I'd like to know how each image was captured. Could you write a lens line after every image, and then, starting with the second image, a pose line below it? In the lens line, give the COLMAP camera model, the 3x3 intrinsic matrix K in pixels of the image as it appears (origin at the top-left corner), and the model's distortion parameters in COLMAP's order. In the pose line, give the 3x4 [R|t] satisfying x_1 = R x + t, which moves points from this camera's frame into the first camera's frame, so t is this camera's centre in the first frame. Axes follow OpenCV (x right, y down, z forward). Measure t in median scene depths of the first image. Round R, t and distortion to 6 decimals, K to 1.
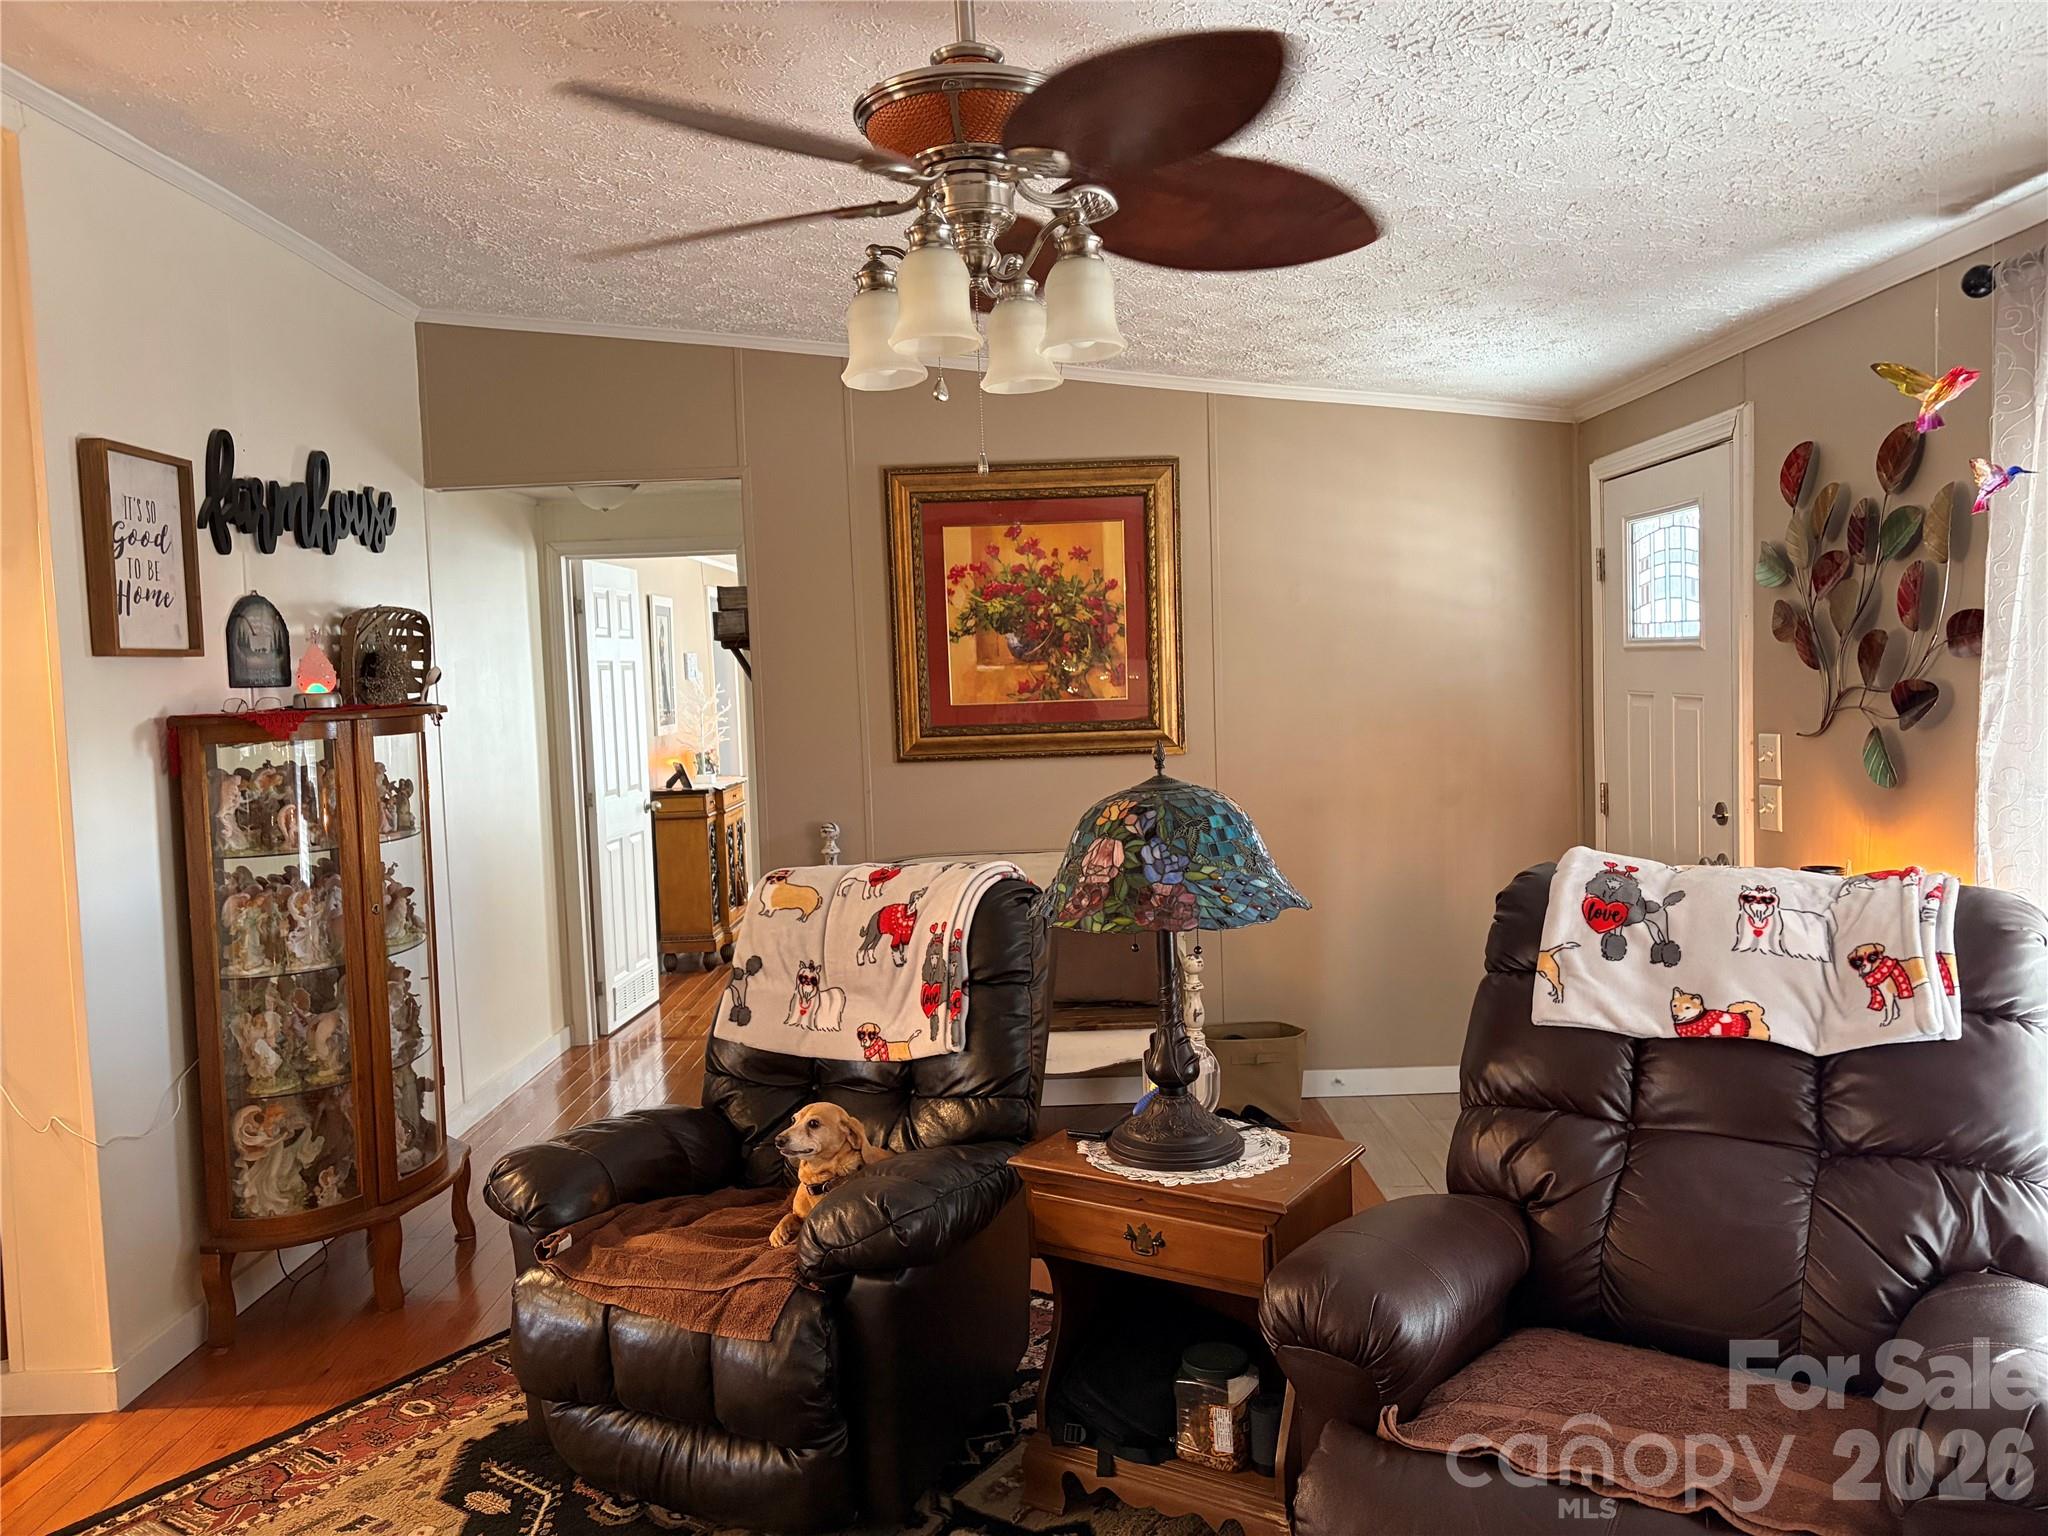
lens RADIAL K [[1538.5, 0, 1030.1], [0, 1538.5, 758.5], [0, 0, 1]] dist [0.034236, -0.052800]
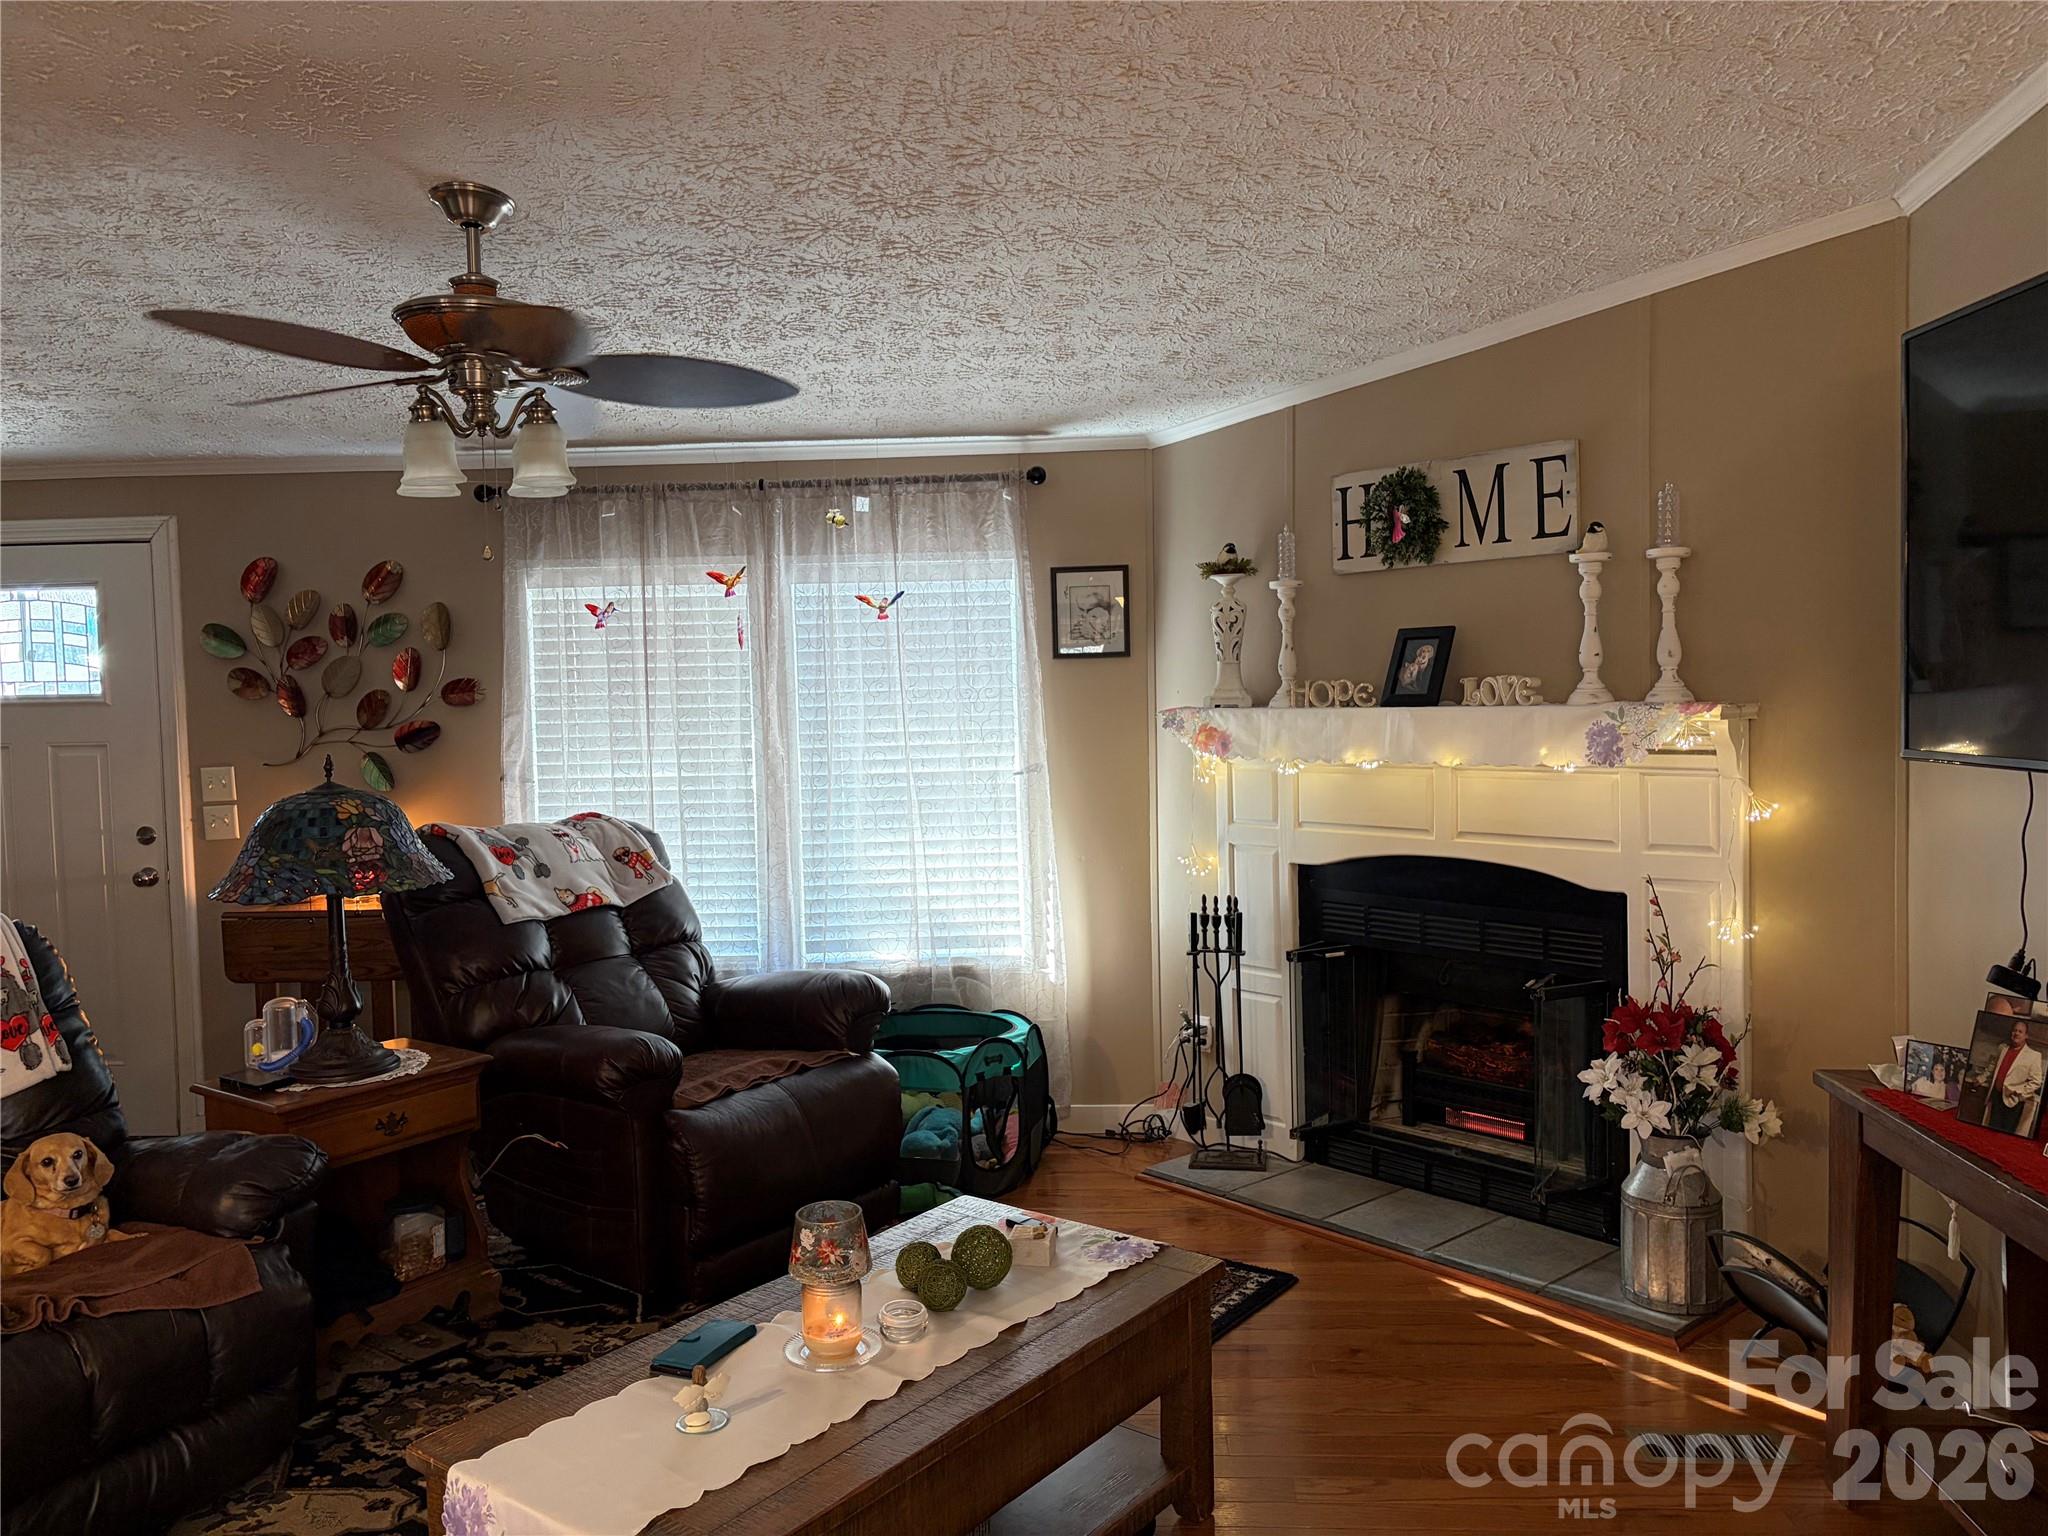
lens RADIAL K [[1538.5, 0, 1025.1], [0, 1538.5, 765.8], [0, 0, 1]] dist [0.034236, -0.052800]
pose [[0.076720, -0.021219, 0.996827, -1.007327], [0.075165, 0.997052, 0.015438, 0.018219], [-0.994215, 0.073742, 0.078089, 0.252528]]
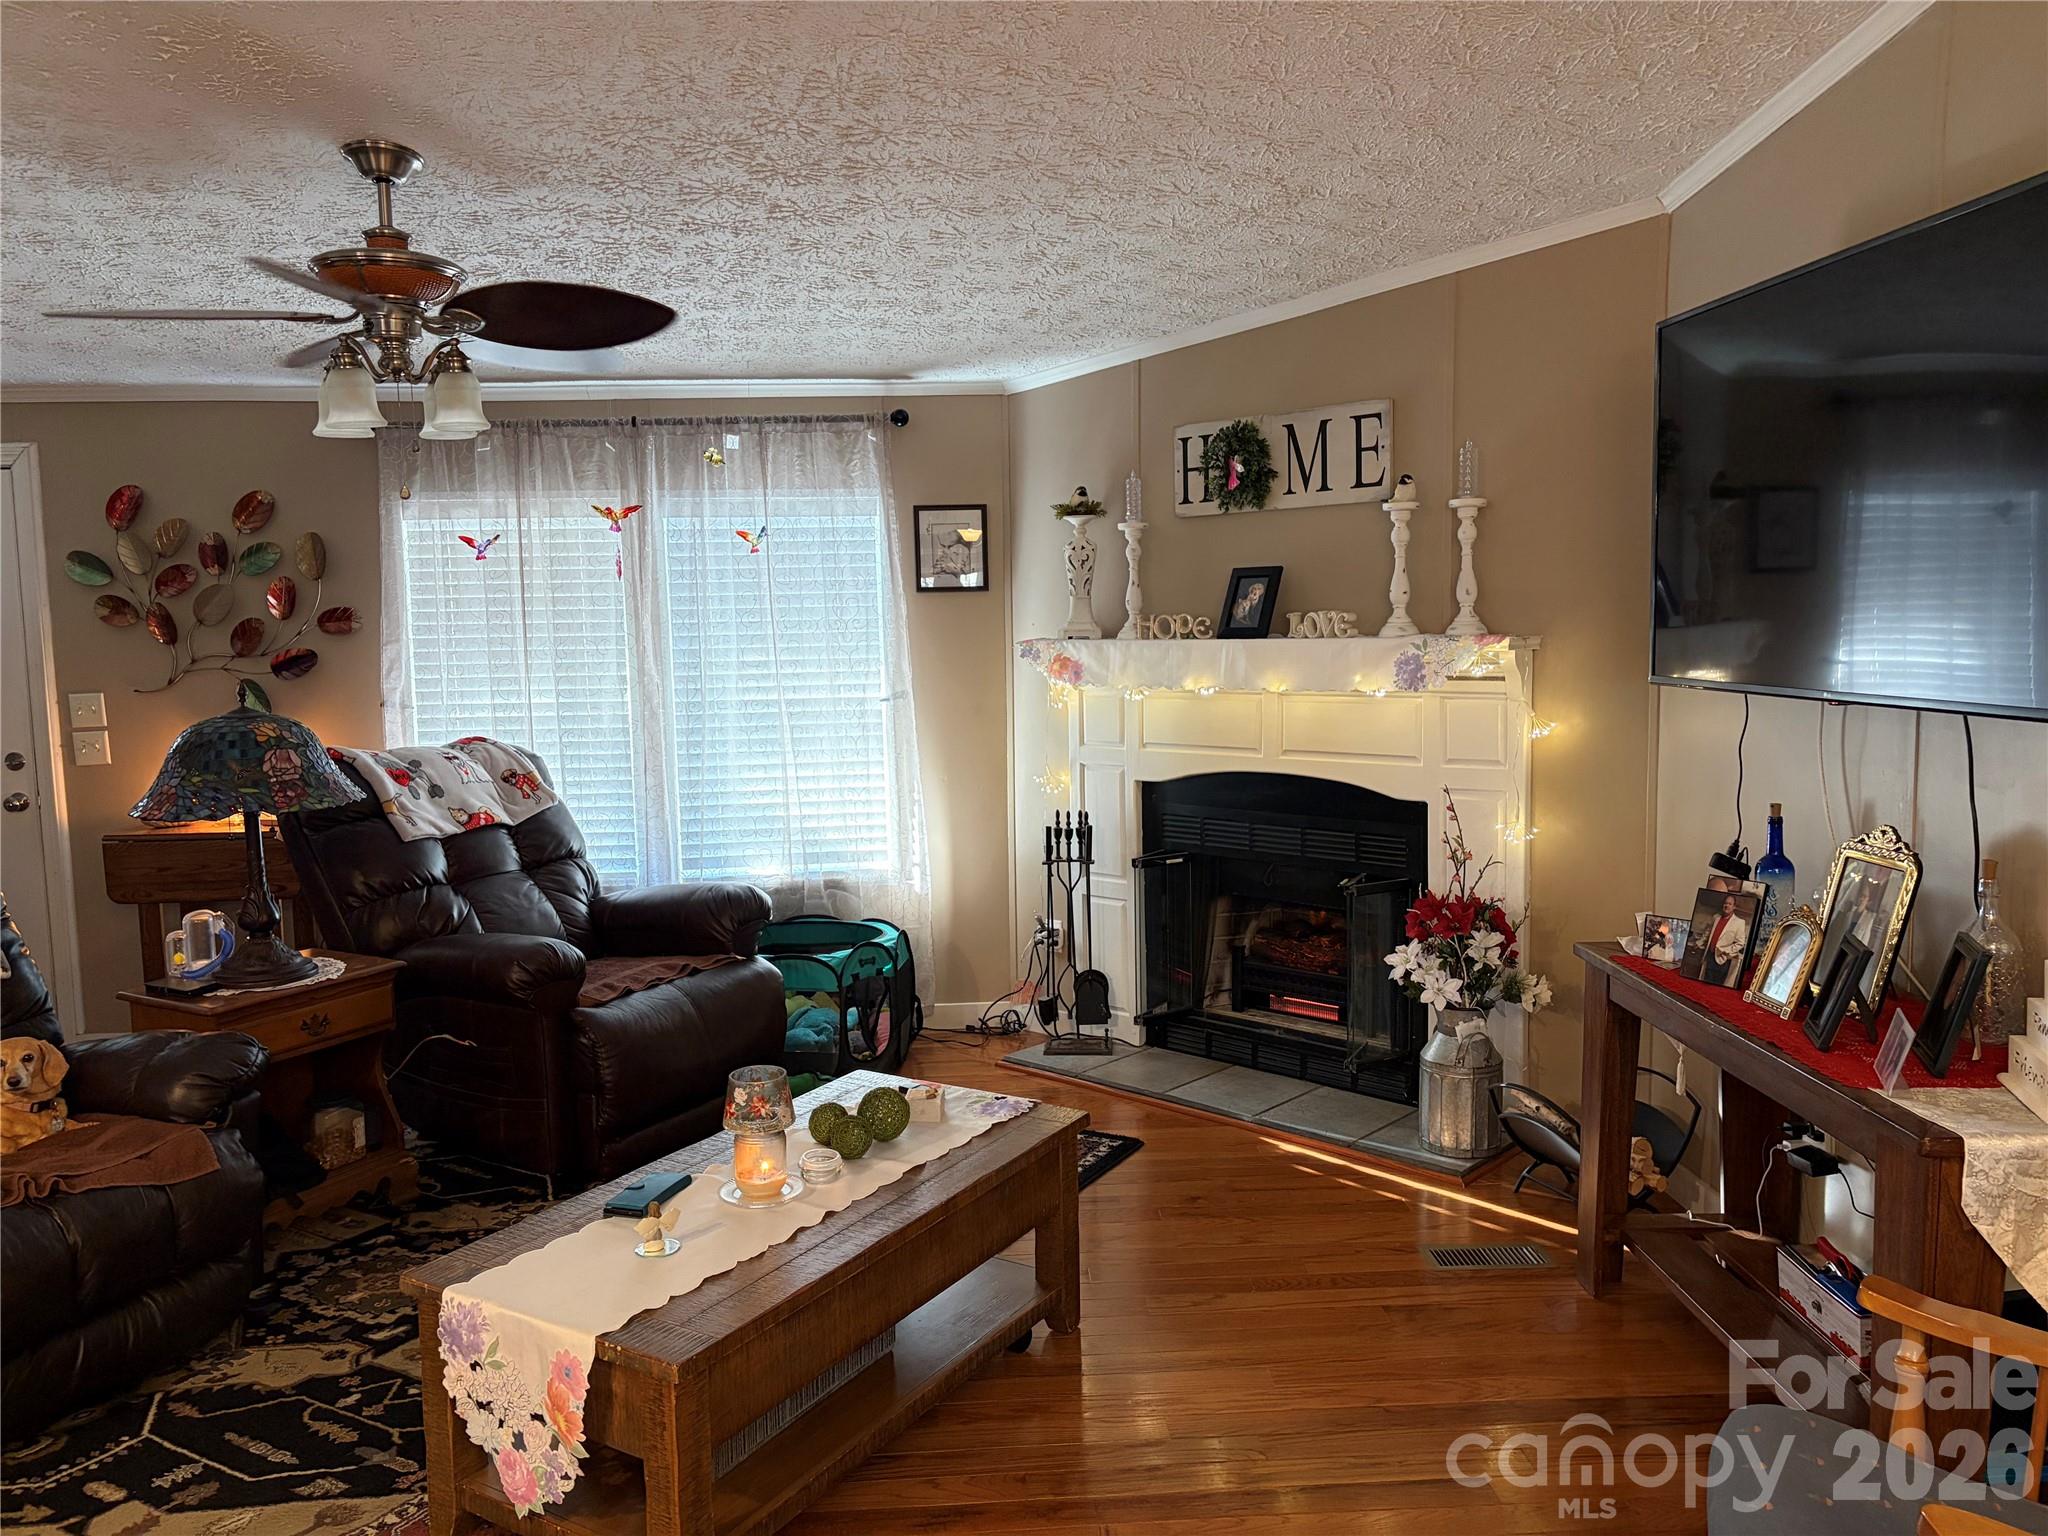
lens RADIAL K [[1538.5, 0, 1018.6], [0, 1538.5, 772.3], [0, 0, 1]] dist [0.034236, -0.052800]
pose [[-0.029777, -0.071817, 0.996973, -1.132298], [0.073963, 0.994523, 0.073850, 0.015860], [-0.996816, 0.075938, -0.024302, 0.283025]]
